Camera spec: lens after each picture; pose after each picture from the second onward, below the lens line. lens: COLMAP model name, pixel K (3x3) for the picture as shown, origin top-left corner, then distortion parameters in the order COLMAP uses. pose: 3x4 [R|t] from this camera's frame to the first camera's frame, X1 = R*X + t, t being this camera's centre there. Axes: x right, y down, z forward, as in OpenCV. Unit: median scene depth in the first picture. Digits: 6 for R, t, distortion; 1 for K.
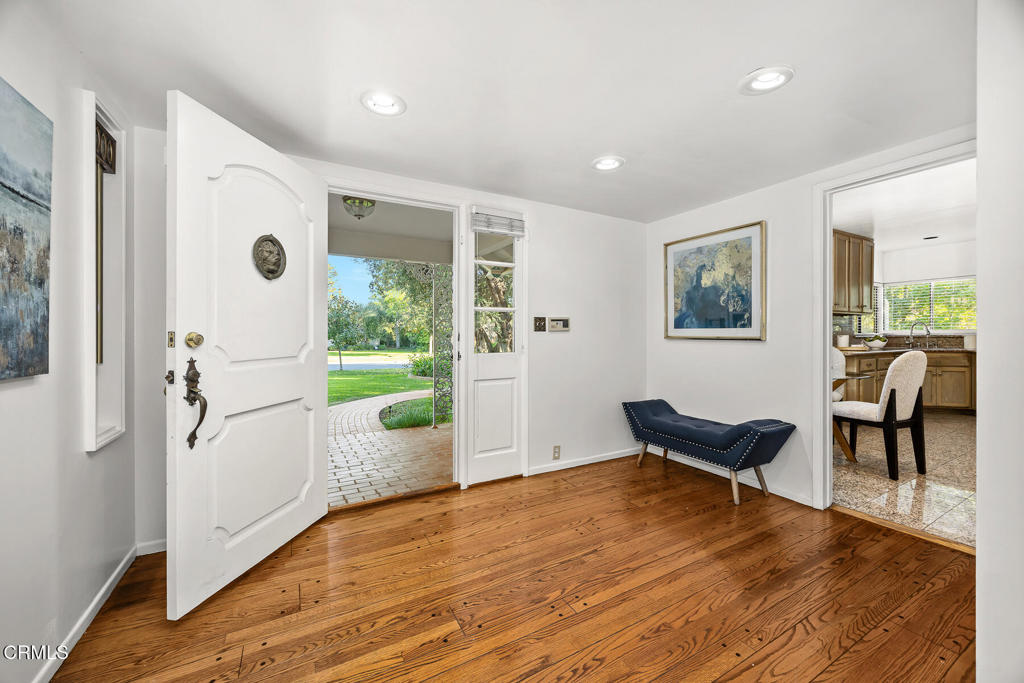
lens RADIAL K [[394.0, 0, 512.0], [0, 394.0, 341.5], [0, 0, 1]] dist [0.000391, 0.000016]
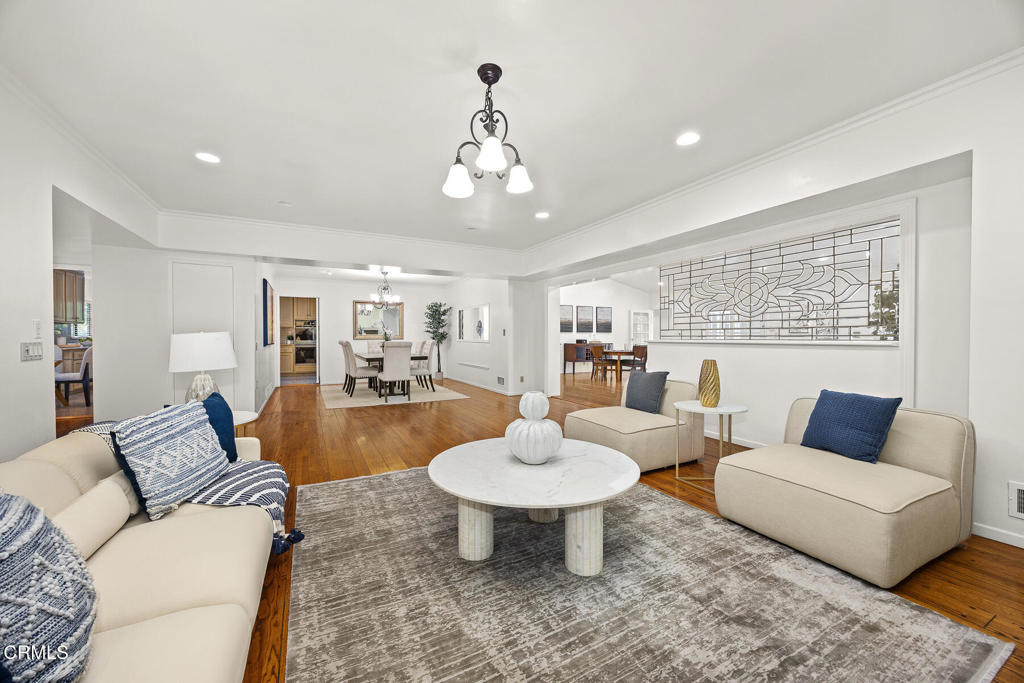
lens RADIAL K [[394.0, 0, 512.0], [0, 394.0, 341.5], [0, 0, 1]] dist [0.000391, 0.000016]
pose [[0.028433, -0.010951, 0.999536, -0.696078], [0.011551, 0.999877, 0.010626, 0.004789], [-0.999529, 0.011243, 0.028556, -0.859640]]
